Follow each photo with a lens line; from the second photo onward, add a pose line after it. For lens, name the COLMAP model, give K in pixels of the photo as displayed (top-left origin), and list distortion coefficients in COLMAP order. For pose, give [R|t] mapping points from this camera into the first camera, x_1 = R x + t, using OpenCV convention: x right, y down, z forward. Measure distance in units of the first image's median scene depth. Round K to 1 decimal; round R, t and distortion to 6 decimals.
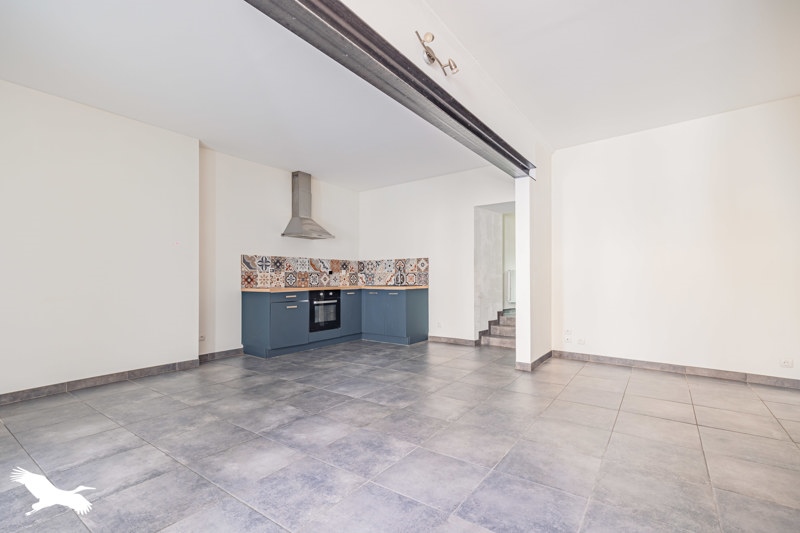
lens RADIAL K [[365.8, 0, 401.8], [0, 365.8, 274.1], [0, 0, 1]] dist [0.010637, -0.000449]
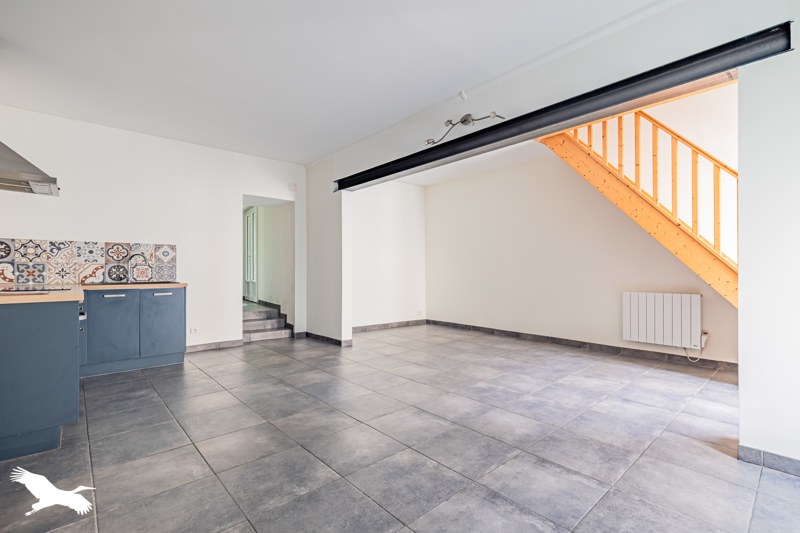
lens RADIAL K [[365.8, 0, 401.8], [0, 365.8, 274.1], [0, 0, 1]] dist [0.010637, -0.000449]
pose [[0.208011, -0.004683, 0.978115, -0.902199], [-0.010012, 0.999926, 0.006917, 0.008898], [-0.978075, -0.011232, 0.207949, 0.606185]]
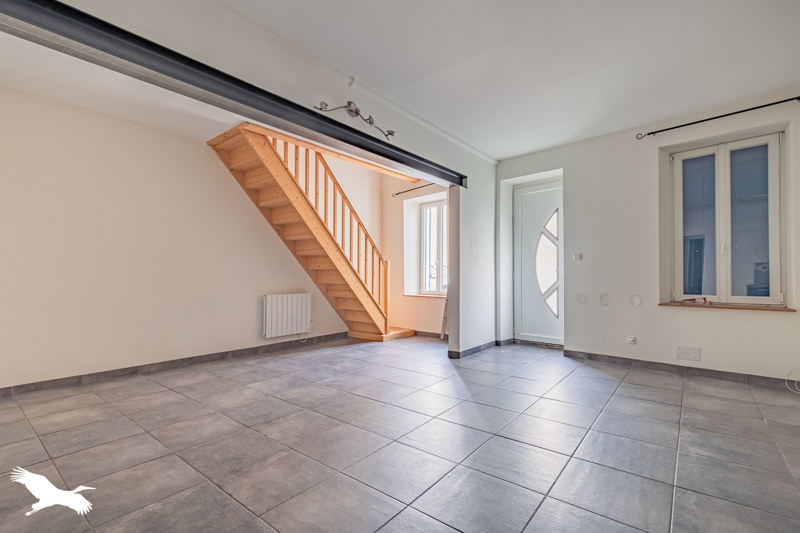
lens RADIAL K [[365.8, 0, 401.8], [0, 365.8, 274.1], [0, 0, 1]] dist [0.010637, -0.000449]
pose [[-0.999137, 0.008433, 0.040681, -0.138032], [0.007906, 0.999883, -0.013091, 0.011813], [-0.040787, -0.012758, -0.999086, 1.456463]]
